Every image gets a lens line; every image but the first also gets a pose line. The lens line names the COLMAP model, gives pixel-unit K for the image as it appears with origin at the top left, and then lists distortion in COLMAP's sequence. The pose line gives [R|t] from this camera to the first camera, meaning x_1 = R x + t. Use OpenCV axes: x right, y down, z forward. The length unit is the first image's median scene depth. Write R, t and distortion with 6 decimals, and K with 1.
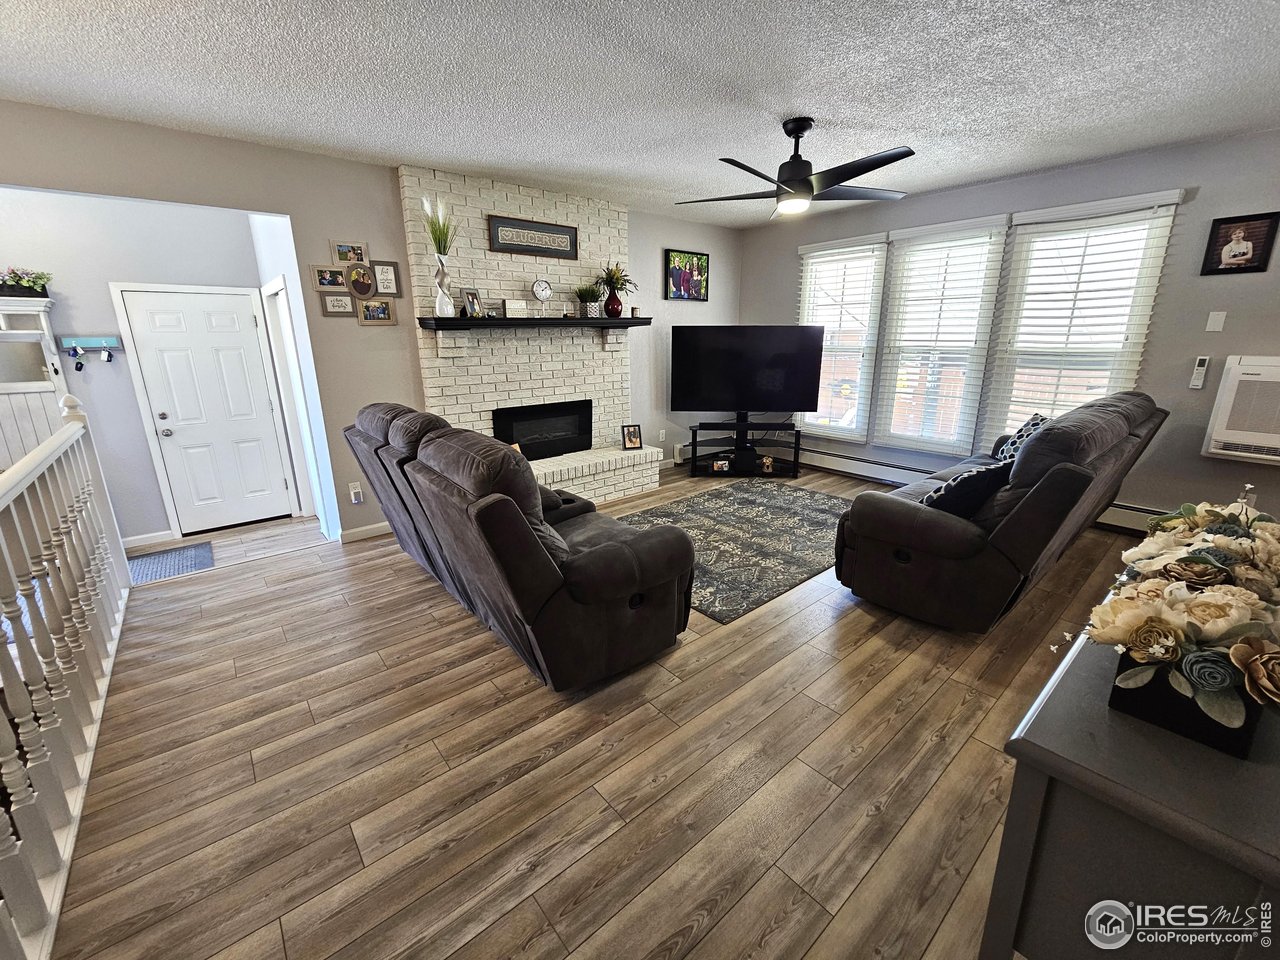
lens RADIAL K [[523.2, 0, 646.4], [0, 523.2, 473.7], [0, 0, 1]] dist [-0.001882, -0.000240]
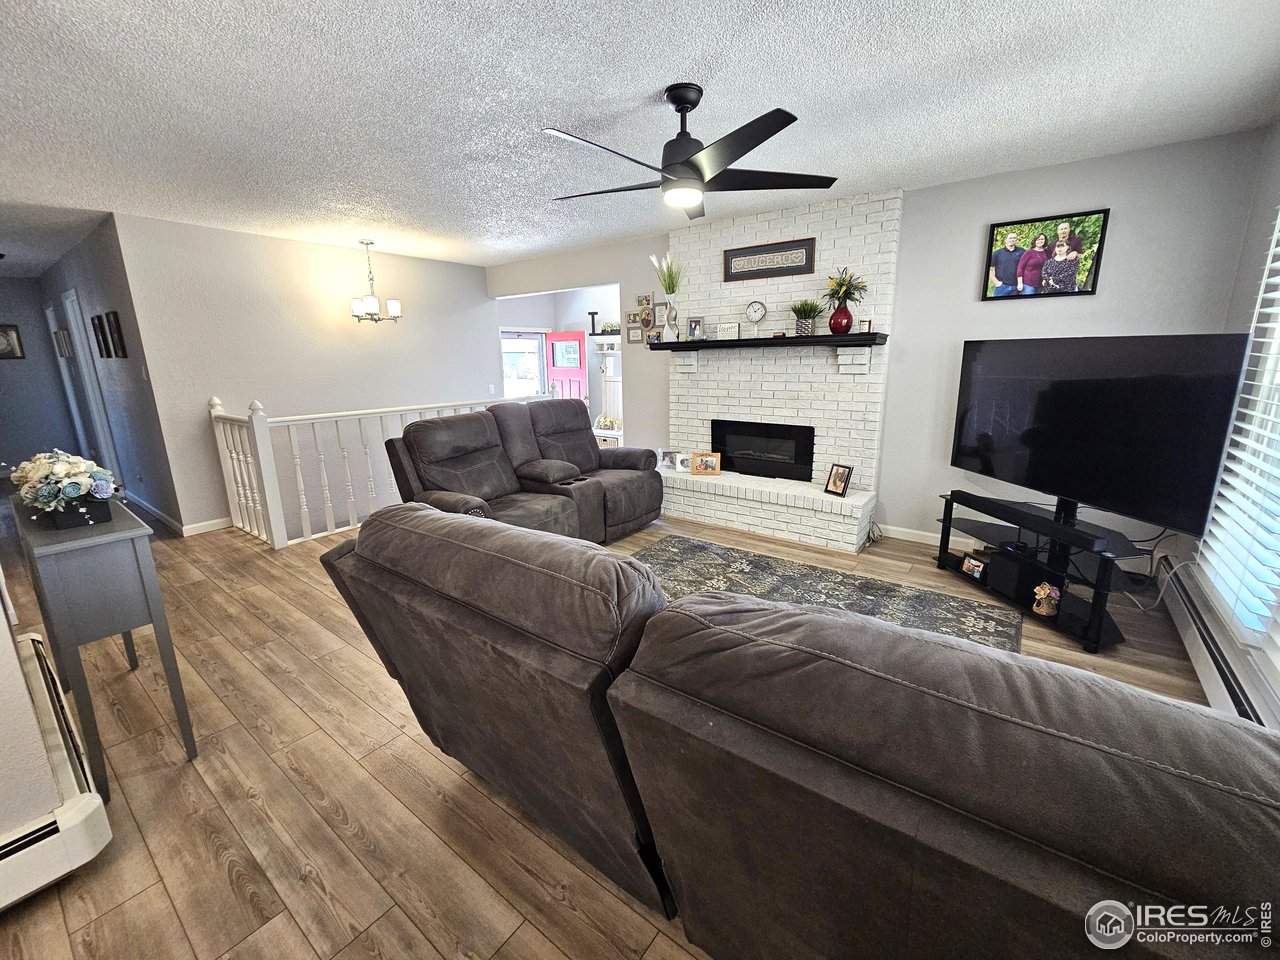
lens RADIAL K [[523.2, 0, 645.9], [0, 523.2, 473.7], [0, 0, 1]] dist [-0.001882, -0.000240]
pose [[0.216161, 0.224400, -0.950221, 0.753713], [-0.238376, 0.955907, 0.171516, -0.162988], [0.946811, 0.189435, 0.260121, 0.559202]]
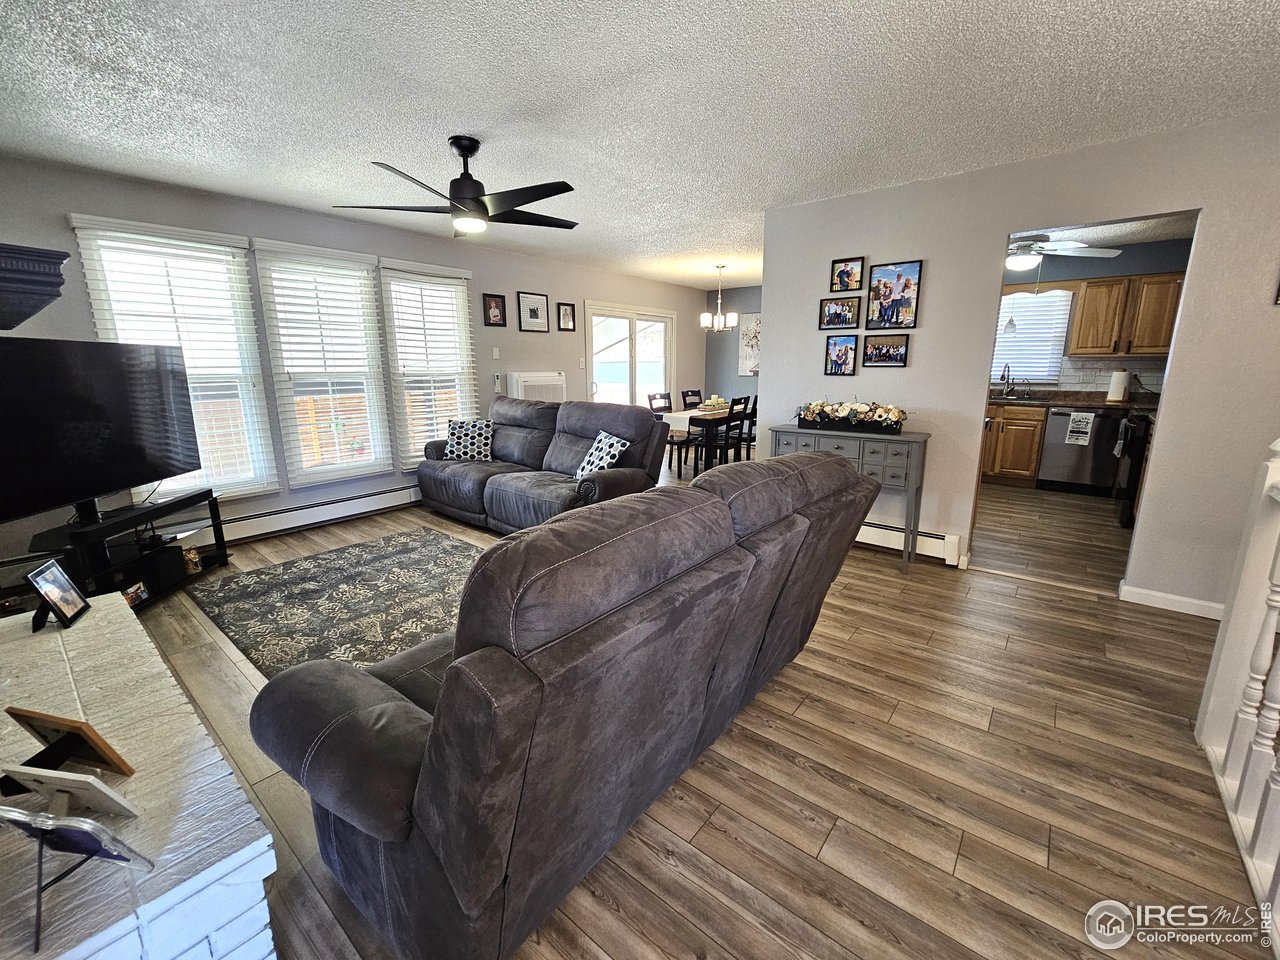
lens RADIAL K [[523.2, 0, 643.6], [0, 523.2, 474.5], [0, 0, 1]] dist [-0.001882, -0.000240]
pose [[-0.178483, -0.198072, 0.963800, -0.551436], [0.256983, 0.936146, 0.239978, -0.154800], [-0.949791, 0.290513, -0.116186, 0.639835]]
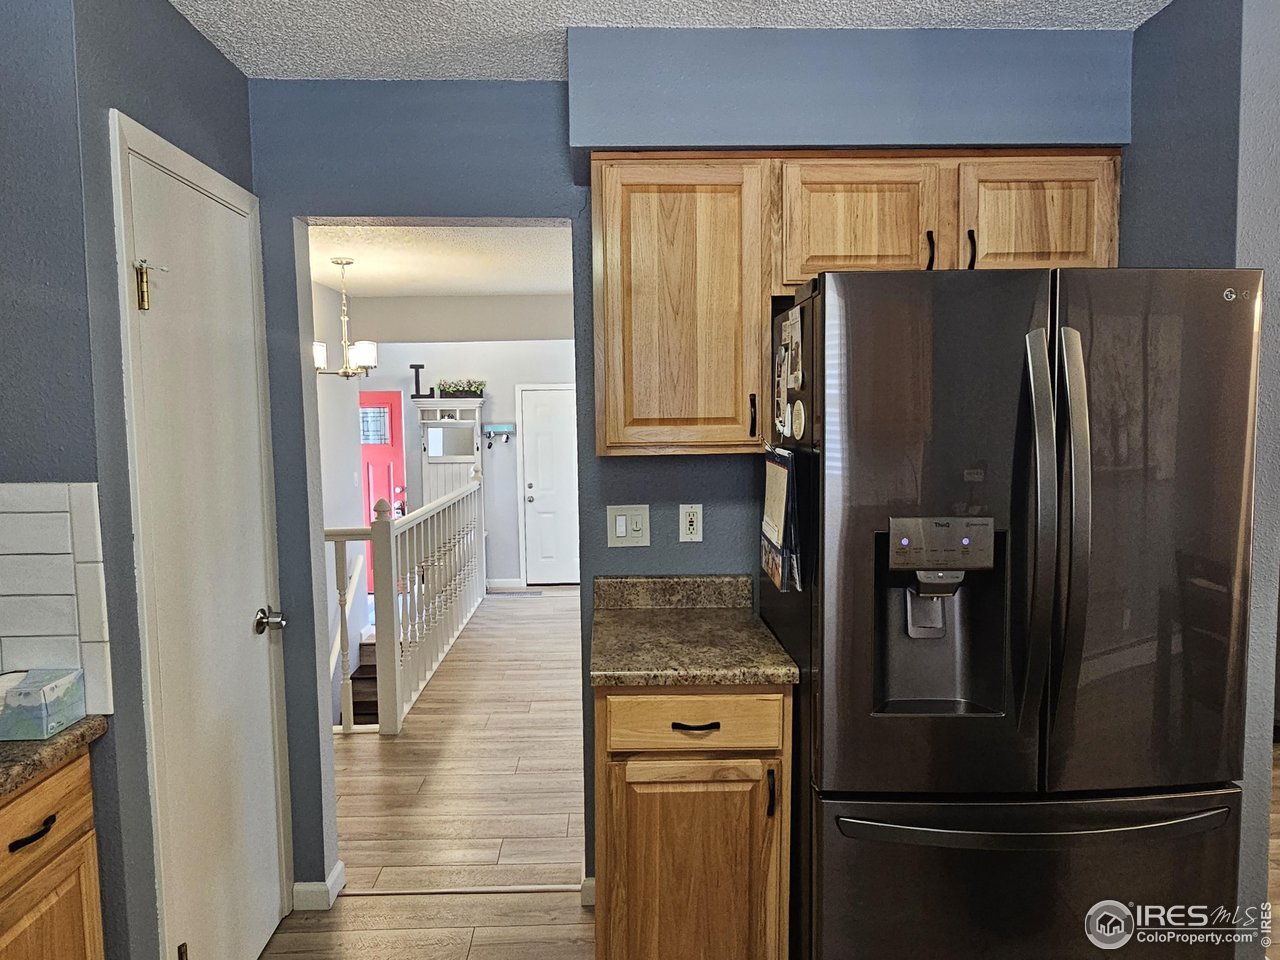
lens RADIAL K [[866.4, 0, 632.5], [0, 866.4, 482.5], [0, 0, 1]] dist [0.023811, -0.006919]
pose [[0.776956, 0.046488, -0.627836, 0.556818], [-0.152274, 0.981535, -0.115764, 0.083546], [0.610861, 0.185547, 0.769689, -0.440170]]
